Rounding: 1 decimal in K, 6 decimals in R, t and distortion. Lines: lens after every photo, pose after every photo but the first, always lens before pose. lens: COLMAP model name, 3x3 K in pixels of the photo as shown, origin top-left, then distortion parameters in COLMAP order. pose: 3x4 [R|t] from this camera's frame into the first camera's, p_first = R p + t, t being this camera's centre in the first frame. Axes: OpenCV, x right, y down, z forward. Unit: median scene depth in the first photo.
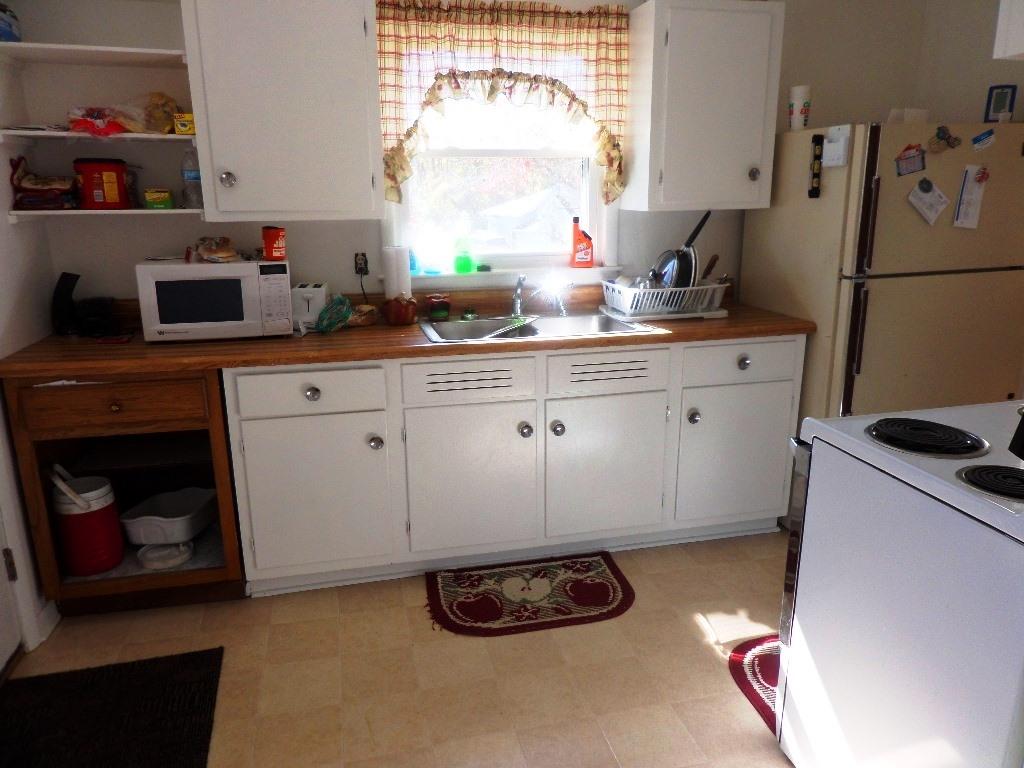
lens RADIAL K [[724.7, 0, 512.0], [0, 724.7, 384.0], [0, 0, 1]] dist [-0.025732, 0.014279]
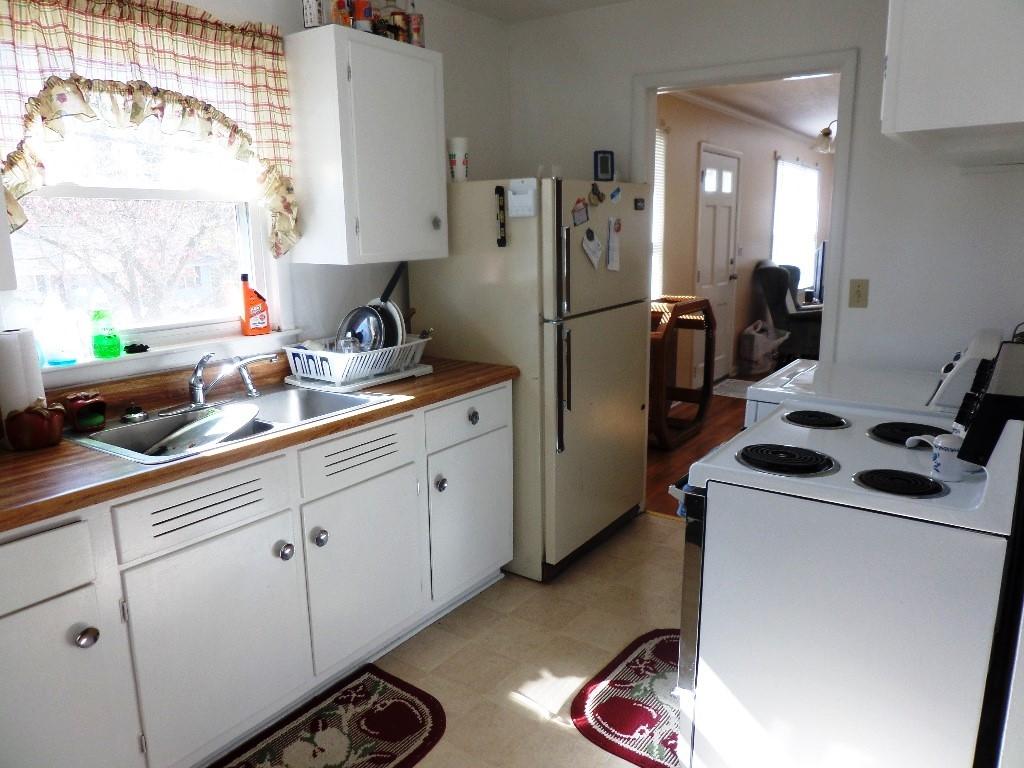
lens RADIAL K [[724.7, 0, 512.0], [0, 724.7, 384.0], [0, 0, 1]] dist [-0.025732, 0.014279]
pose [[0.744539, -0.136263, 0.653525, -0.256834], [0.173955, 0.984728, 0.007138, -0.068643], [-0.644517, 0.108369, 0.756872, 0.225543]]
